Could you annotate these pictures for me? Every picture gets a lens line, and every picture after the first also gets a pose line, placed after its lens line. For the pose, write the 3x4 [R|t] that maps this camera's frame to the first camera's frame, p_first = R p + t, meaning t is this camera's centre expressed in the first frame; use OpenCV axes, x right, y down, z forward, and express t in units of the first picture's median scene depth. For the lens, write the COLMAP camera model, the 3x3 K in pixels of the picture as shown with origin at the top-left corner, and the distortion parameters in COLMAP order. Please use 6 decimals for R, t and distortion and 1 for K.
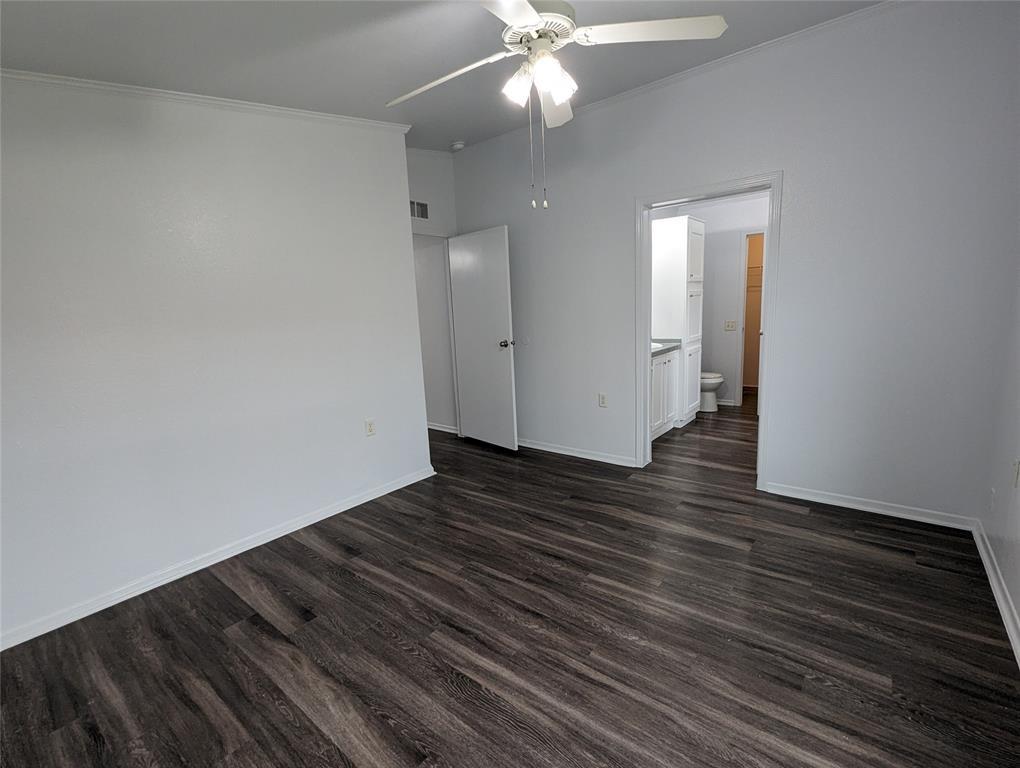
lens RADIAL K [[459.0, 0, 517.4], [0, 459.0, 392.5], [0, 0, 1]] dist [0.002792, 0.000180]
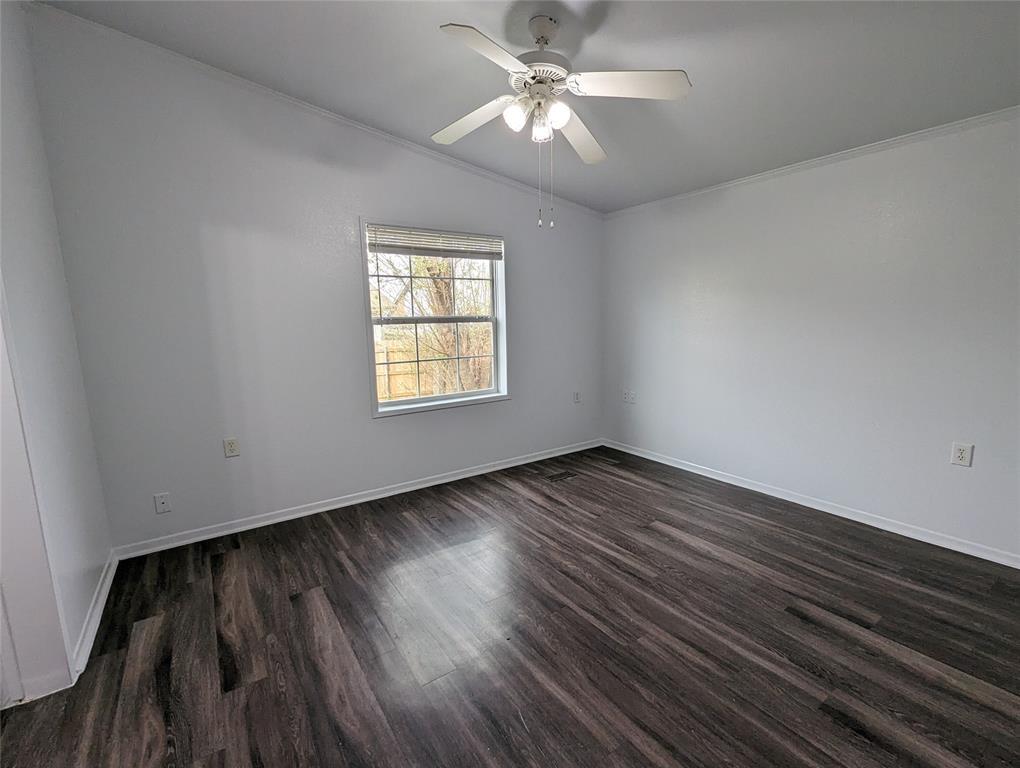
lens RADIAL K [[459.0, 0, 517.4], [0, 459.0, 392.5], [0, 0, 1]] dist [0.002792, 0.000180]
pose [[-0.954918, 0.014981, 0.296490, -0.174411], [0.113935, 0.940738, 0.319422, -0.303747], [-0.274134, 0.338802, -0.900035, 1.738021]]
